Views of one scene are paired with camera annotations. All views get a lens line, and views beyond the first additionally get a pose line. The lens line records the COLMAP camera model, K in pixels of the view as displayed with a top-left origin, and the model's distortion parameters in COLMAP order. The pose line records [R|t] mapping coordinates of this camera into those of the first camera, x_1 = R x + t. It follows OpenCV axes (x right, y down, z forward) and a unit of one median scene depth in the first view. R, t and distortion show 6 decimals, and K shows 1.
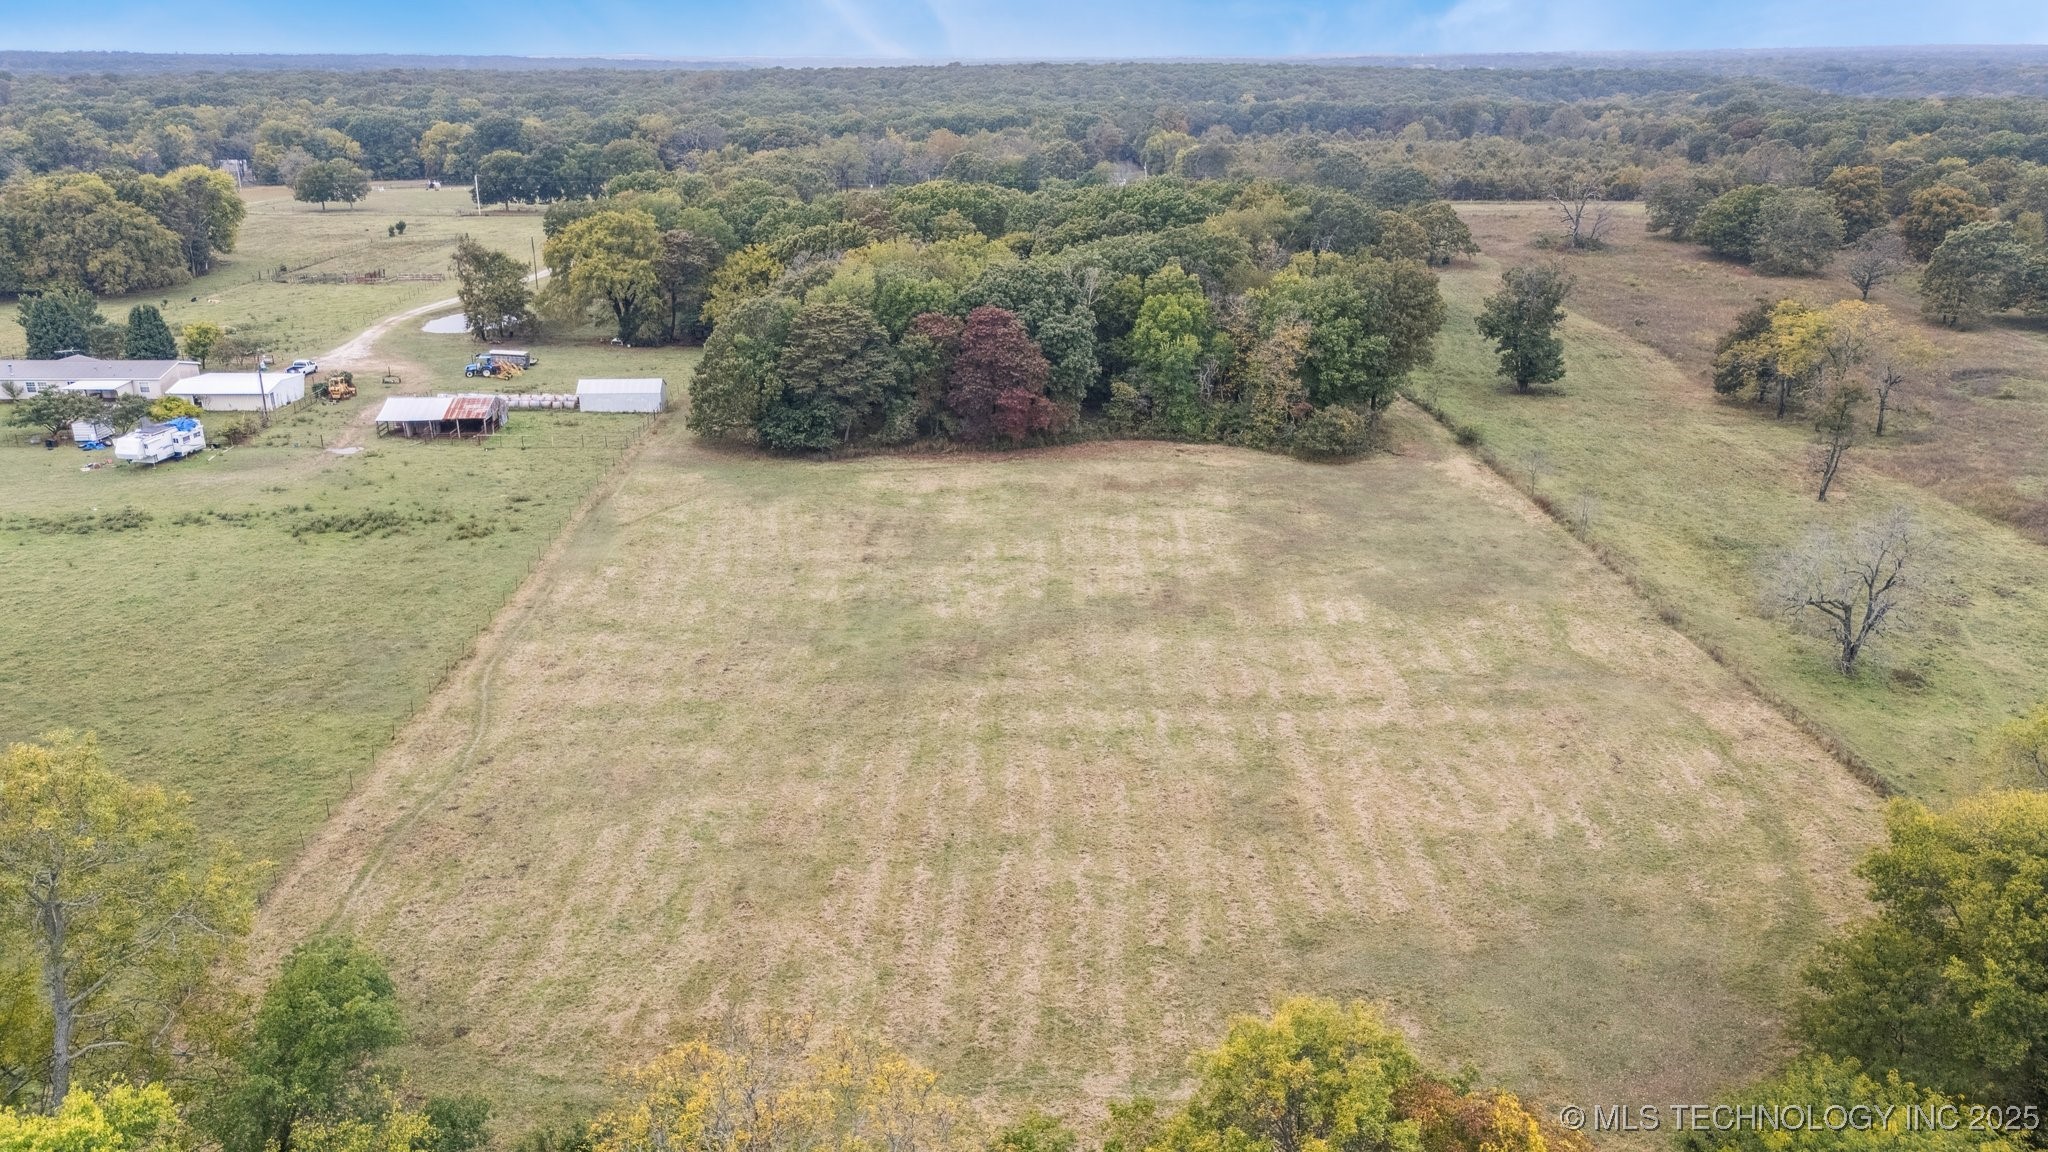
lens RADIAL K [[1527.5, 0, 1011.4], [0, 1527.5, 586.5], [0, 0, 1]] dist [0.063455, -0.041854]
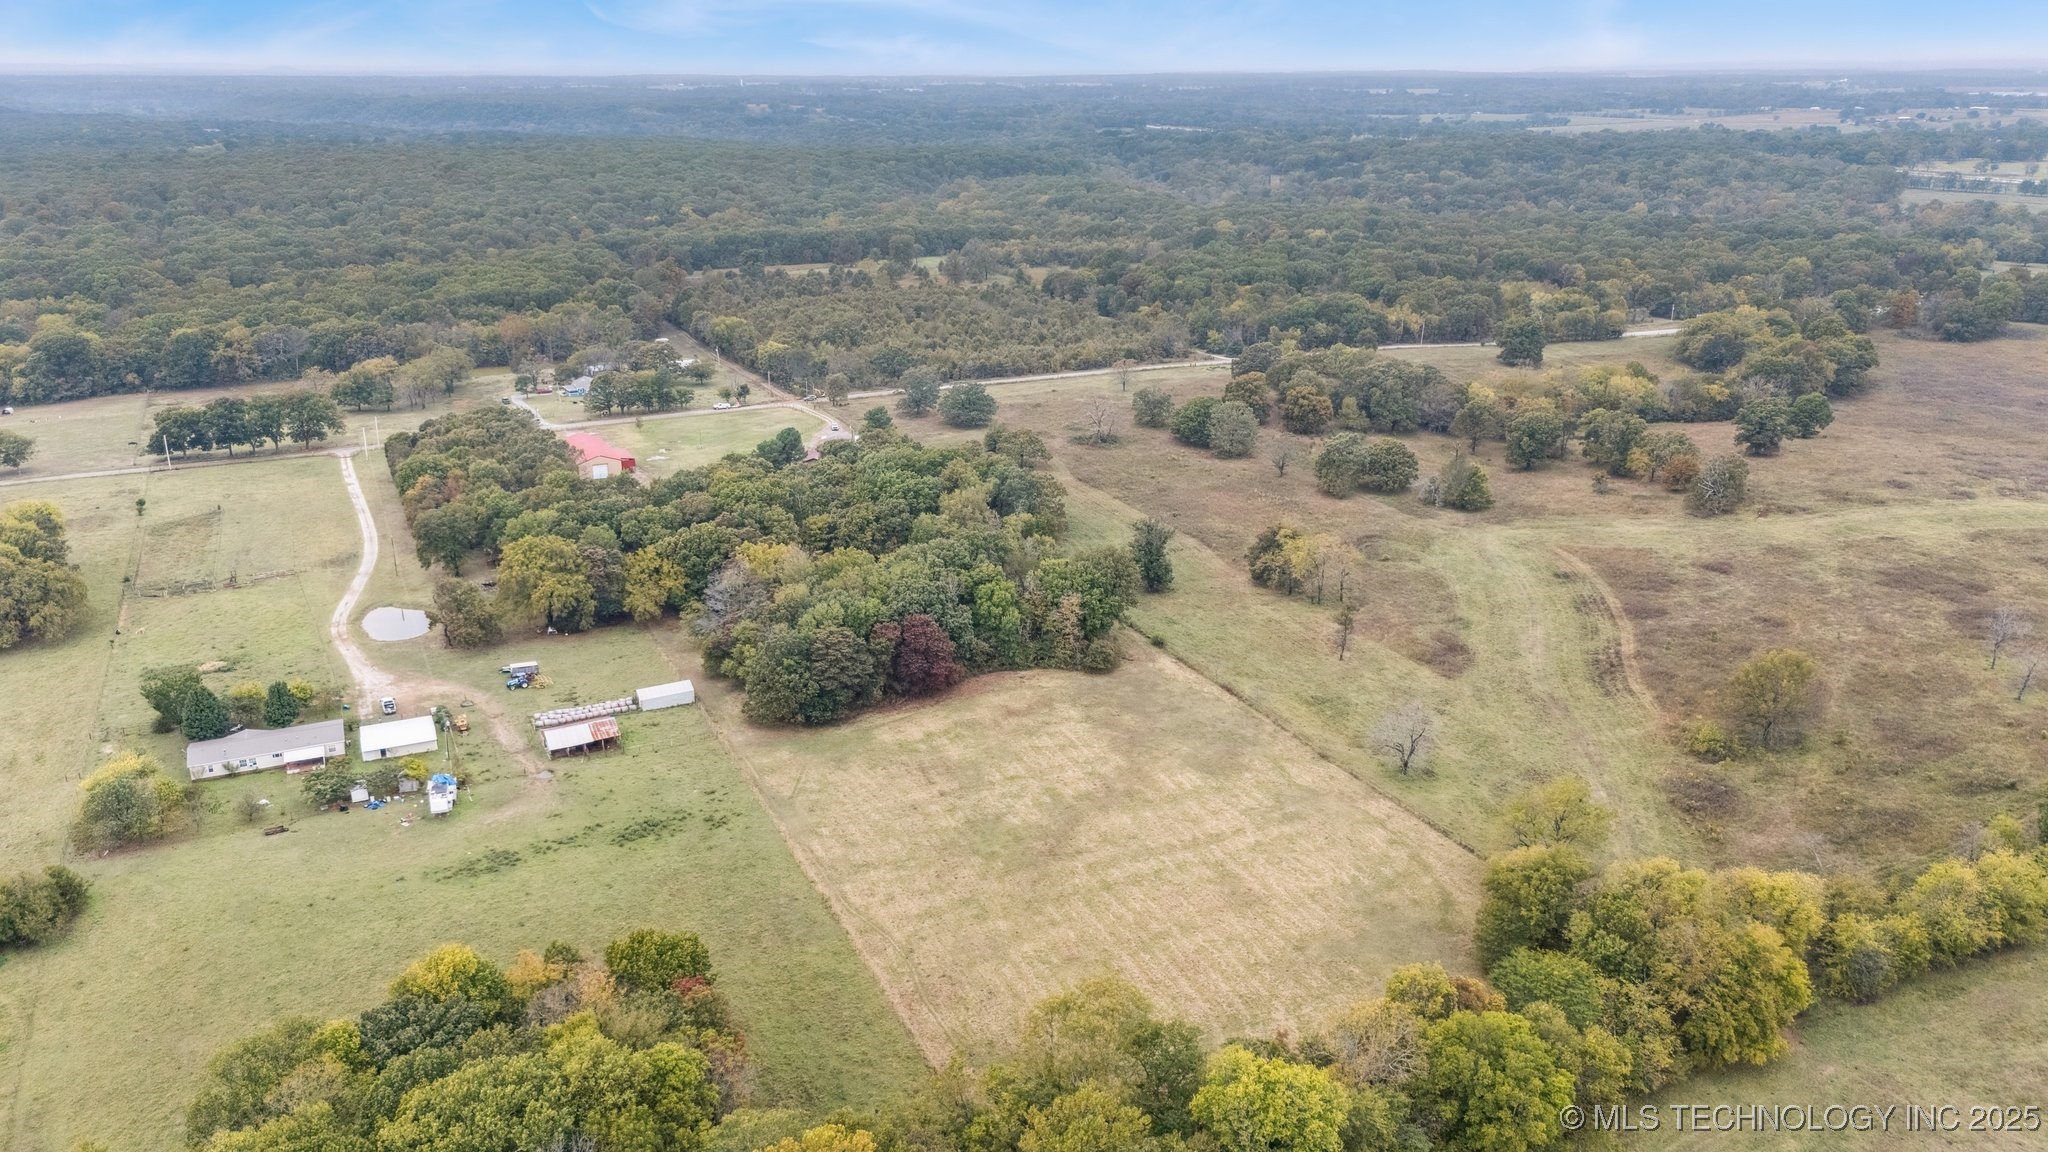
lens RADIAL K [[1527.5, 0, 1027.3], [0, 1527.5, 565.7], [0, 0, 1]] dist [0.063455, -0.041854]
pose [[0.907136, -0.129238, 0.400502, -0.561117], [0.136045, 0.990636, 0.011526, -0.237420], [-0.398241, 0.044030, 0.916224, -0.579257]]
